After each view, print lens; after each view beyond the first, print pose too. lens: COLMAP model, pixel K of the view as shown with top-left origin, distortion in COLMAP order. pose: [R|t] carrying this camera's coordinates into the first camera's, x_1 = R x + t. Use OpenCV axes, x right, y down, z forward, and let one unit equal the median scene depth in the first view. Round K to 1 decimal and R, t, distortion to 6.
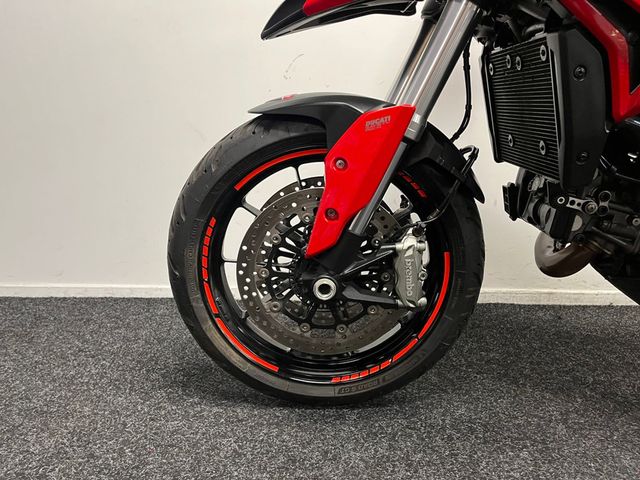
lens RADIAL K [[482.6, 0, 321.3], [0, 482.6, 236.1], [0, 0, 1]] dist [0.086403, -0.116249]
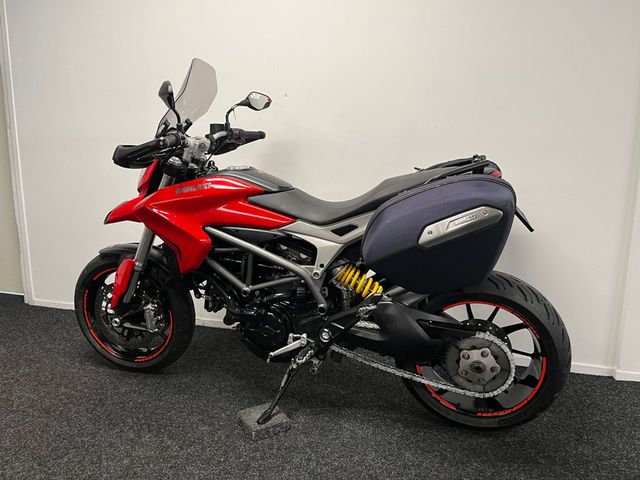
lens RADIAL K [[482.6, 0, 321.3], [0, 482.6, 236.1], [0, 0, 1]] dist [0.086403, -0.116249]
pose [[0.971120, 0.056059, -0.231914, 1.501855], [-0.063832, 0.997618, -0.026144, -0.319376], [0.229896, 0.040192, 0.972385, -1.194246]]
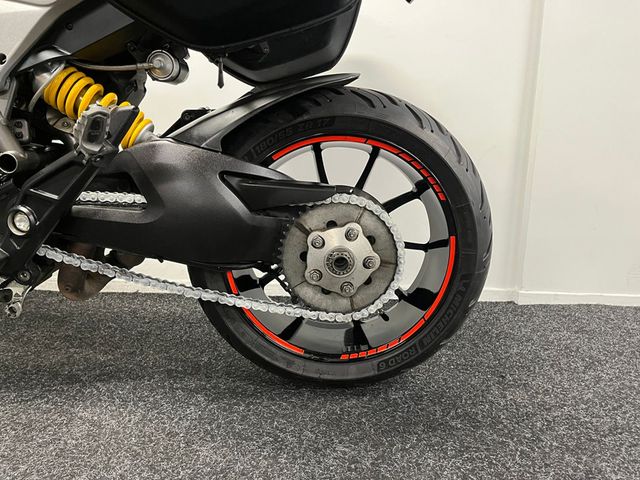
lens RADIAL K [[482.6, 0, 321.3], [0, 482.6, 236.1], [0, 0, 1]] dist [0.086403, -0.116249]
pose [[0.998238, 0.023193, 0.054614, 1.588638], [-0.020630, 0.998680, -0.047030, 0.099350], [-0.055632, 0.045821, 0.997399, -0.161017]]
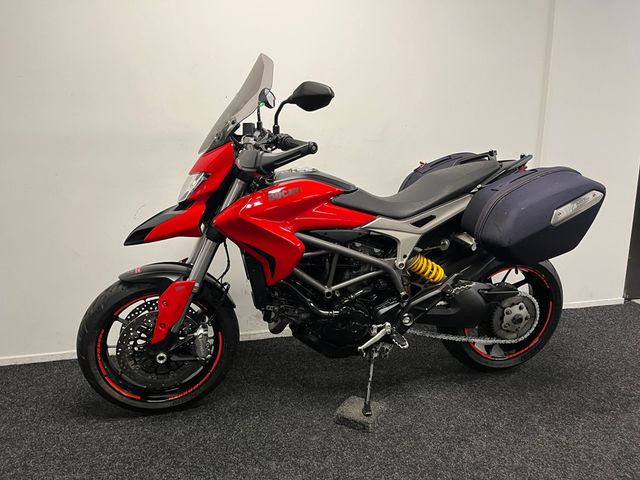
lens RADIAL K [[482.6, 0, 321.3], [0, 482.6, 236.1], [0, 0, 1]] dist [0.086403, -0.116249]
pose [[0.956069, -0.056823, 0.287582, 0.086452], [0.060832, 0.998135, -0.005015, -0.351754], [-0.286760, 0.022289, 0.957743, -1.218474]]
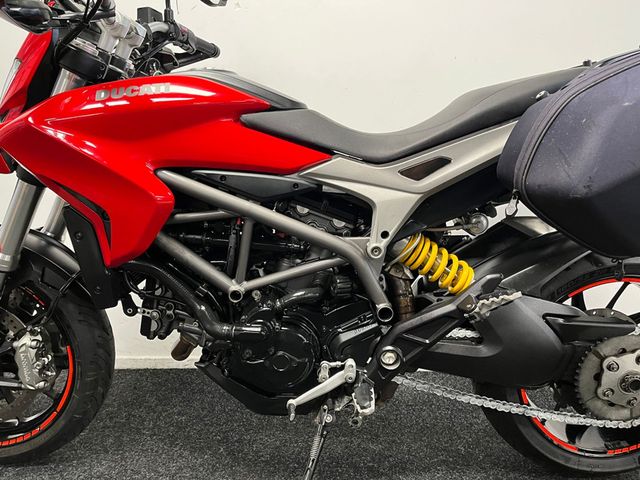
lens RADIAL K [[482.6, 0, 321.3], [0, 482.6, 236.1], [0, 0, 1]] dist [0.086403, -0.116249]
pose [[0.998567, 0.008967, 0.052755, 0.845852], [-0.004646, 0.996666, -0.081457, -0.154291], [-0.053310, 0.081095, 0.995280, -0.375596]]
